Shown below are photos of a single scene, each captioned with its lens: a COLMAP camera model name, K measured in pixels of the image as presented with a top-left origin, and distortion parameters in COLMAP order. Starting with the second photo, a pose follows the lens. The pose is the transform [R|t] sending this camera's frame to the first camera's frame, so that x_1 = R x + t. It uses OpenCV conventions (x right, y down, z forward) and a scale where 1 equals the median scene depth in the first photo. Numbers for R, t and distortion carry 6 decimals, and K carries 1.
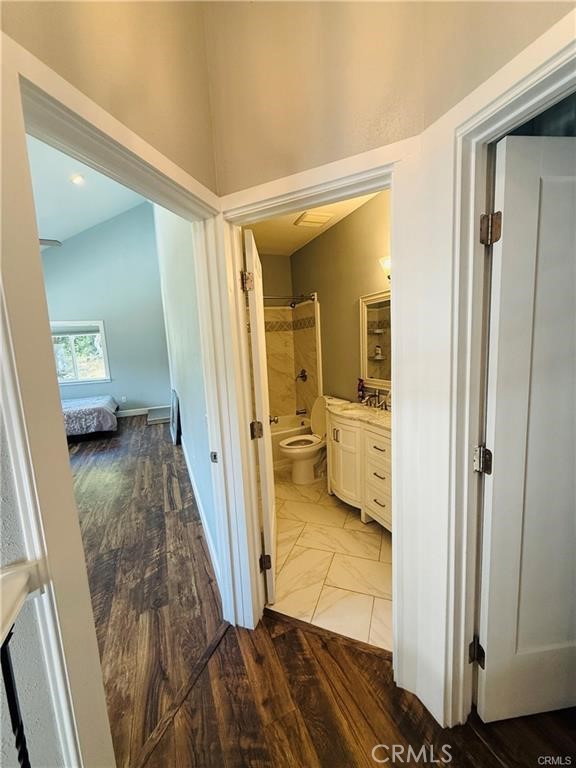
lens RADIAL K [[308.3, 0, 288.0], [0, 308.3, 384.0], [0, 0, 1]] dist [-0.001178, 0.000775]
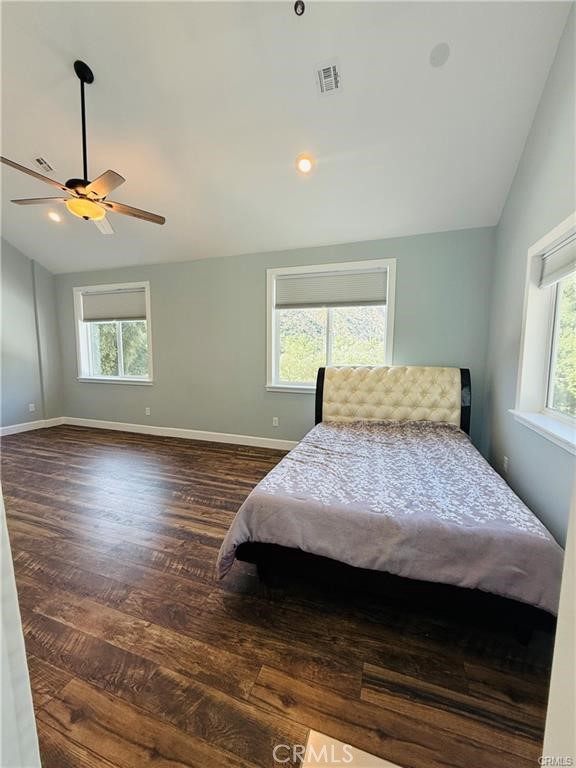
lens RADIAL K [[308.3, 0, 288.0], [0, 308.3, 384.0], [0, 0, 1]] dist [-0.001178, 0.000775]
pose [[-0.676662, 0.119774, -0.726487, -0.444003], [-0.068133, 0.972261, 0.223754, -0.132055], [0.733135, 0.200904, -0.649732, 1.349973]]
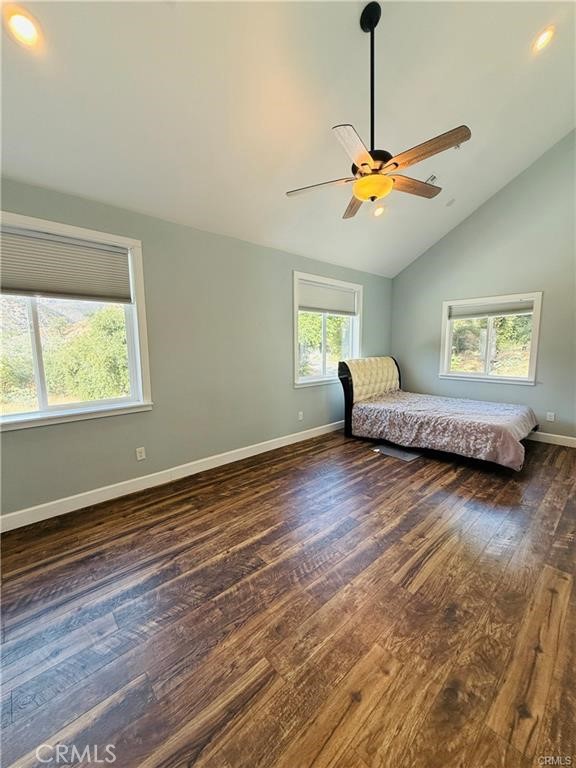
lens RADIAL K [[308.3, 0, 288.0], [0, 308.3, 384.0], [0, 0, 1]] dist [-0.001178, 0.000775]
pose [[0.333311, 0.166328, -0.928030, -0.197350], [-0.127855, 0.983197, 0.130295, -0.040963], [0.934108, 0.075225, 0.348976, 0.393003]]
